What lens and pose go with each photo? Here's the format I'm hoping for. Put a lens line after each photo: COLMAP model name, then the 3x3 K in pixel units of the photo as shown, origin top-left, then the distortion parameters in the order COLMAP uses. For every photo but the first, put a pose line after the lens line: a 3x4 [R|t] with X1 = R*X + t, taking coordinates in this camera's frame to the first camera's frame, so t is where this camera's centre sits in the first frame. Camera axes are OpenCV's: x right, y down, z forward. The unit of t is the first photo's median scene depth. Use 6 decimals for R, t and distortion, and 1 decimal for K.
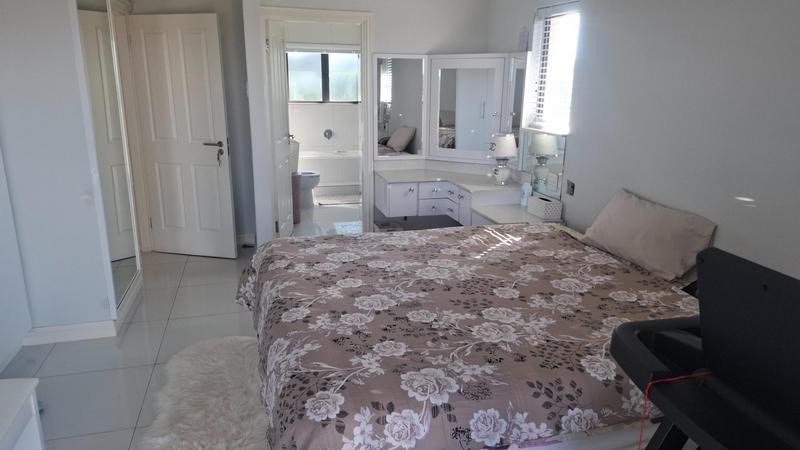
lens RADIAL K [[560.1, 0, 400.0], [0, 560.1, 225.0], [0, 0, 1]] dist [0.117517, -0.164903]
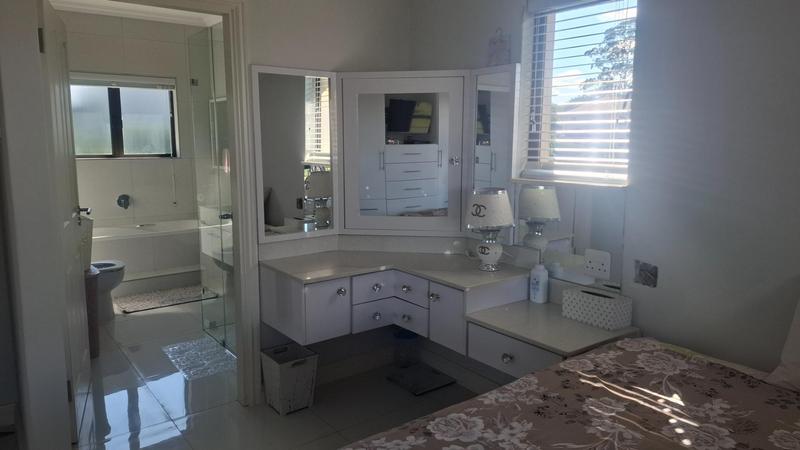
lens RADIAL K [[560.1, 0, 400.0], [0, 560.1, 225.0], [0, 0, 1]] dist [0.117517, -0.164903]
pose [[0.928354, -0.065947, 0.365800, -0.131670], [0.101958, 0.991567, -0.079996, -0.078097], [-0.357440, 0.111561, 0.927249, 0.429947]]
